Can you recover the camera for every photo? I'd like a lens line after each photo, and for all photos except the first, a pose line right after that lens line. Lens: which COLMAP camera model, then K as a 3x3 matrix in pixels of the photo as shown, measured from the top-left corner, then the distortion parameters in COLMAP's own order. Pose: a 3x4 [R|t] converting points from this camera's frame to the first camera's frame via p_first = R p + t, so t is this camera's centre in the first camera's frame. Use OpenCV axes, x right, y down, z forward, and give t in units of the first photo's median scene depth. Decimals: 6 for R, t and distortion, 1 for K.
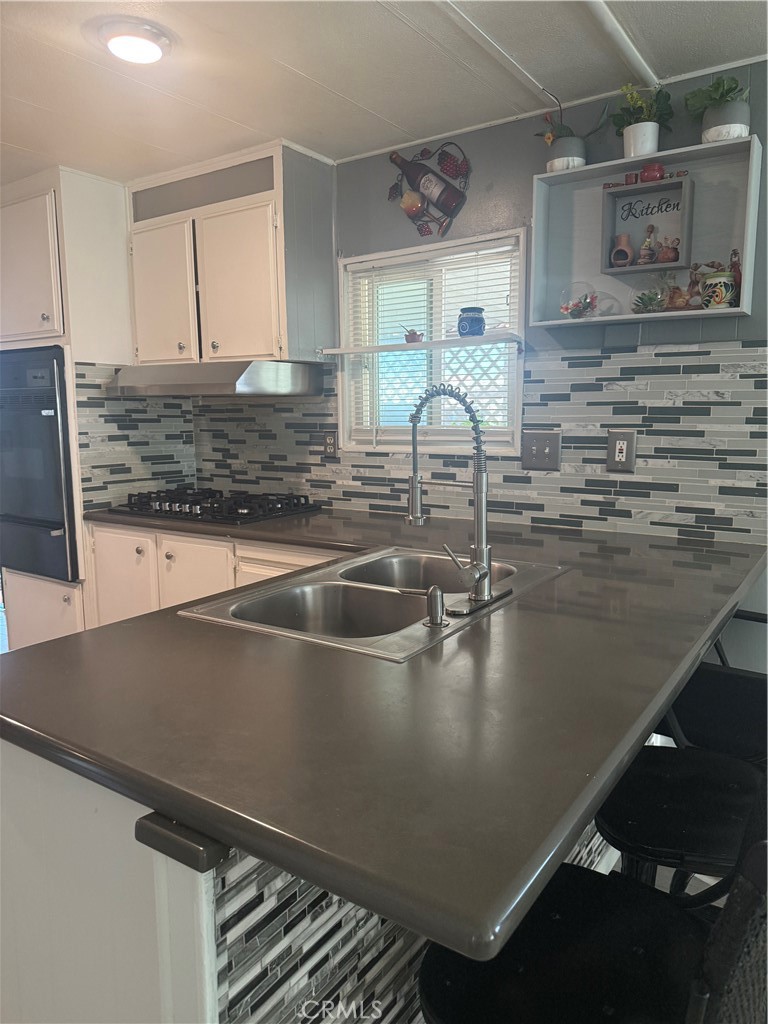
lens RADIAL K [[717.3, 0, 382.4], [0, 717.3, 512.8], [0, 0, 1]] dist [0.157371, -0.294281]
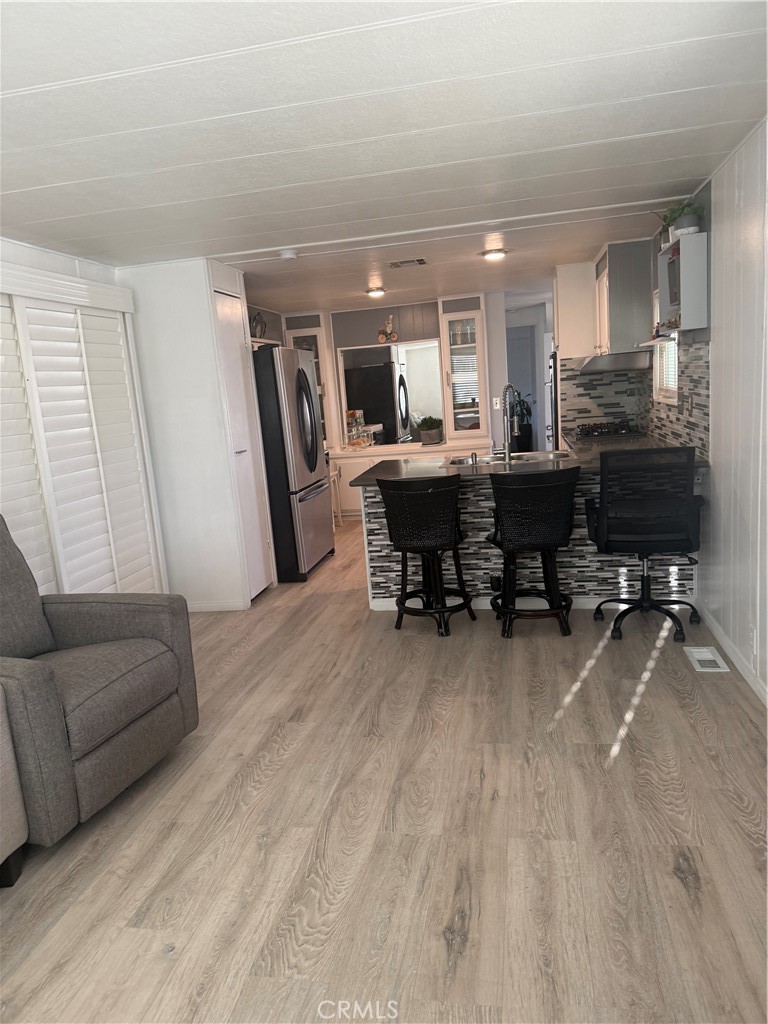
lens RADIAL K [[717.3, 0, 382.4], [0, 717.3, 512.8], [0, 0, 1]] dist [0.157371, -0.294281]
pose [[0.394499, 0.137050, -0.908619, 1.250030], [-0.057879, 0.990558, 0.124280, -0.000191], [0.917072, 0.003562, 0.398706, -0.275590]]
